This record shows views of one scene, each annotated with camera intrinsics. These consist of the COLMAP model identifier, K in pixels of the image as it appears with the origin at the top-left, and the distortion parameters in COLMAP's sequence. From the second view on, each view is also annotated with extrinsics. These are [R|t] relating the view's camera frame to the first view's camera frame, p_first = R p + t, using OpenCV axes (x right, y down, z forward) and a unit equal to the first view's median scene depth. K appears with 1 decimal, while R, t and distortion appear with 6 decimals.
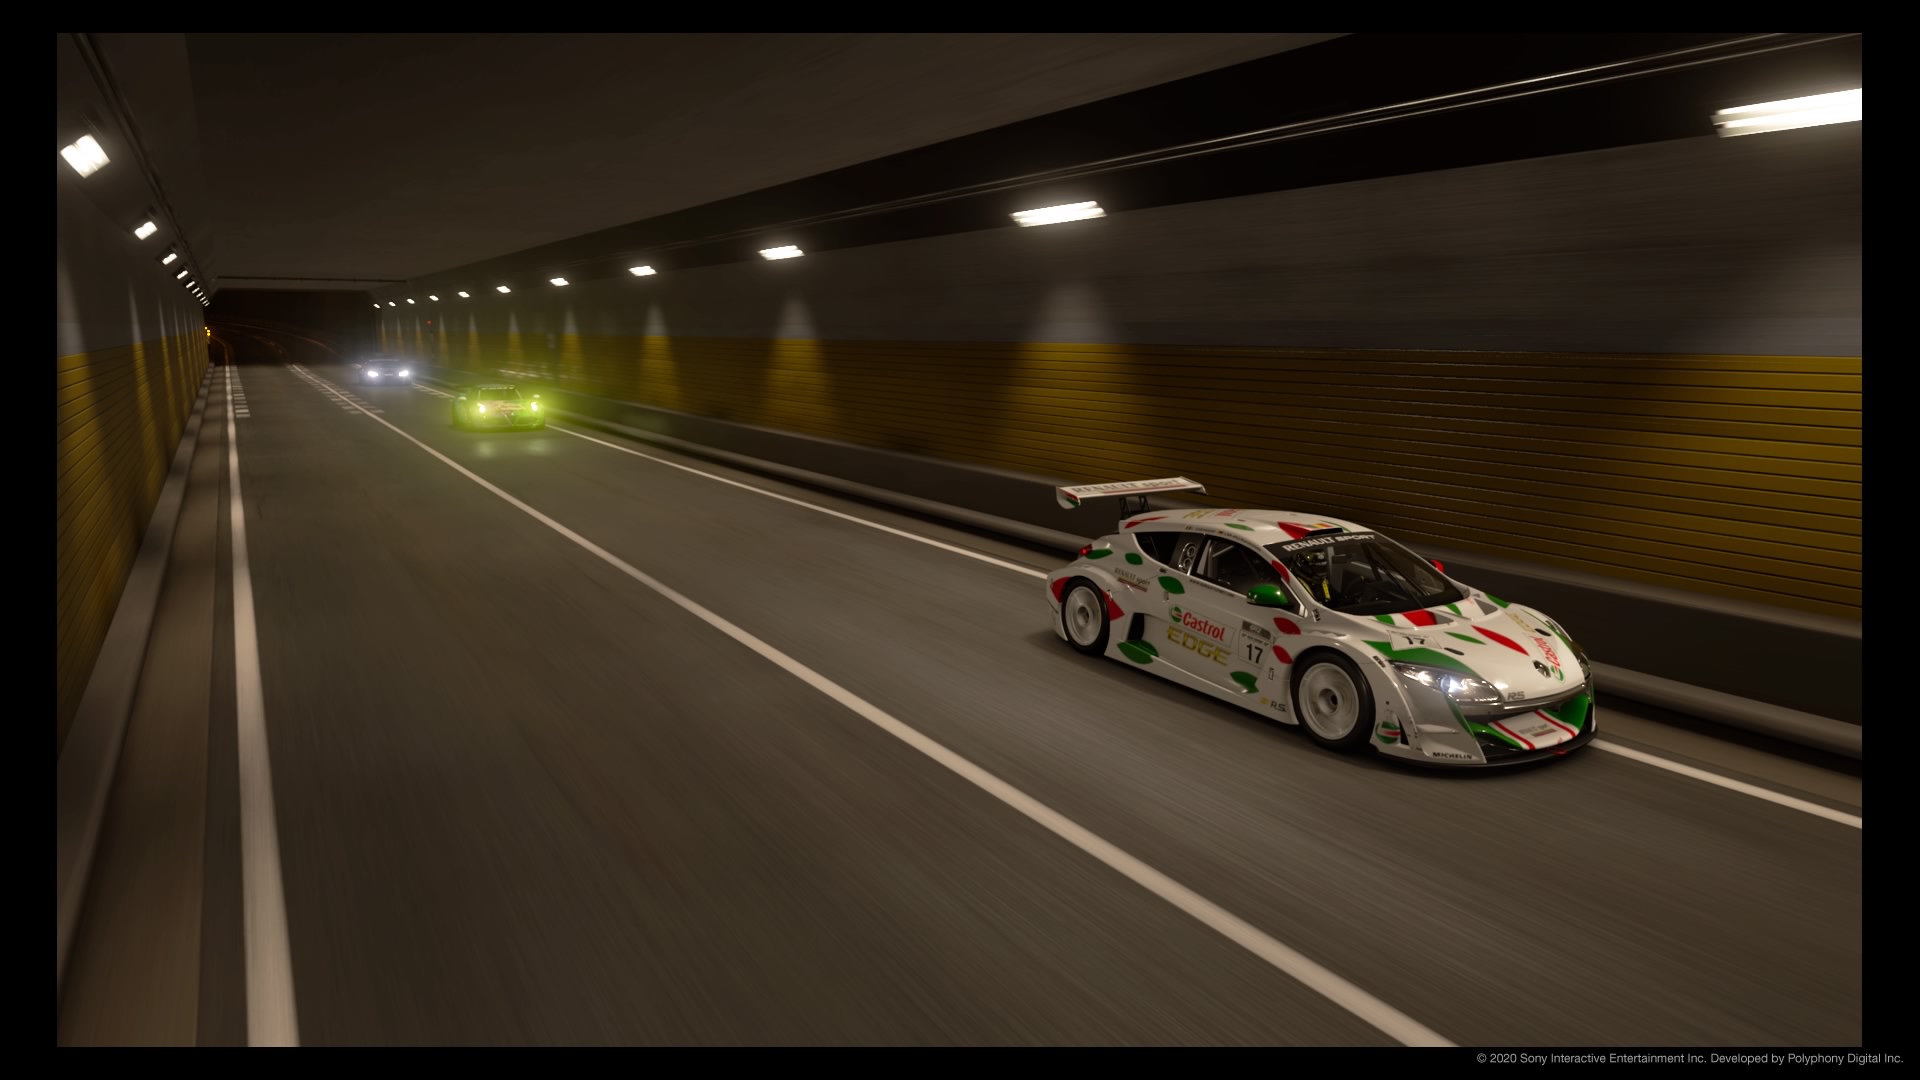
lens RADIAL K [[1272.6, 0, 960.0], [0, 1272.6, 540.0], [0, 0, 1]] dist [0.001783, 0.001958]
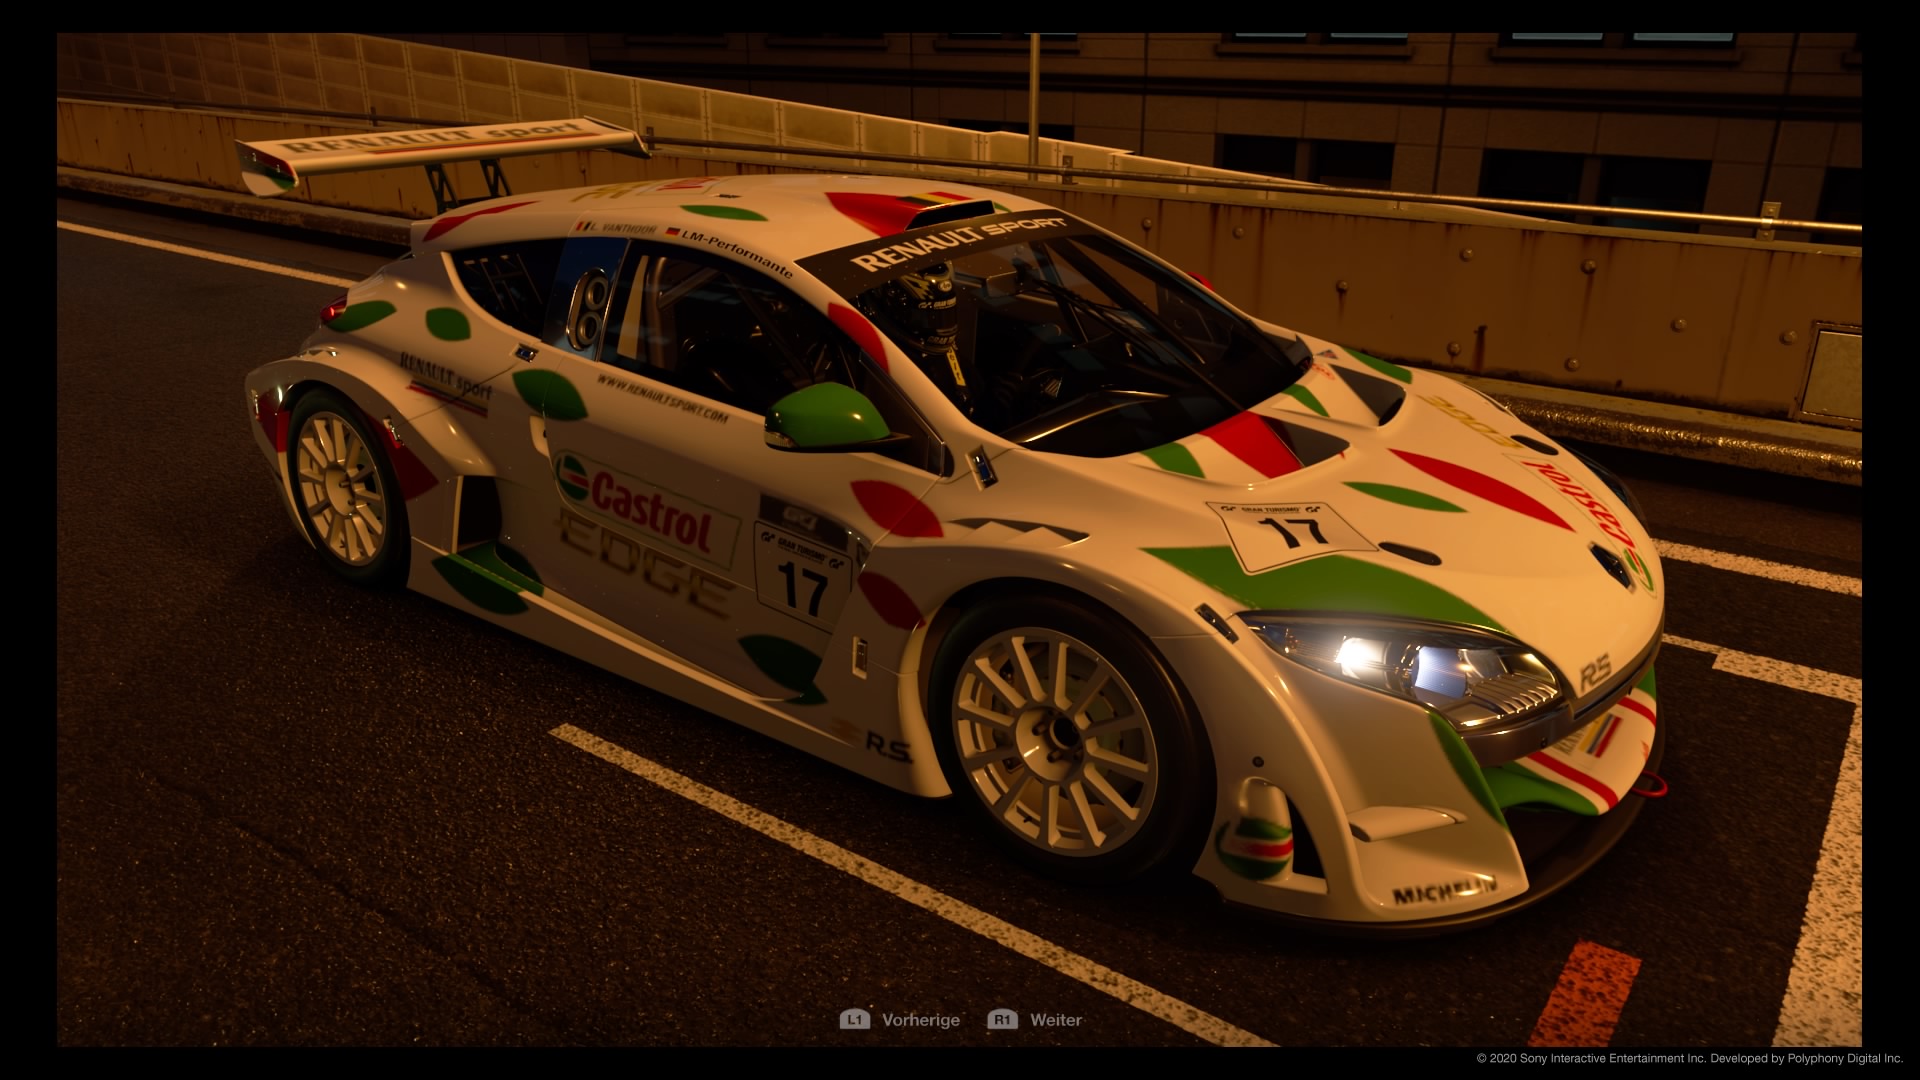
lens RADIAL K [[1272.6, 0, 960.0], [0, 1272.6, 540.0], [0, 0, 1]] dist [0.001783, 0.001958]
pose [[0.927271, -0.139829, 0.347298, 0.149290], [0.064767, 0.973562, 0.219049, 0.005183], [-0.368746, -0.180624, 0.911812, 0.656647]]
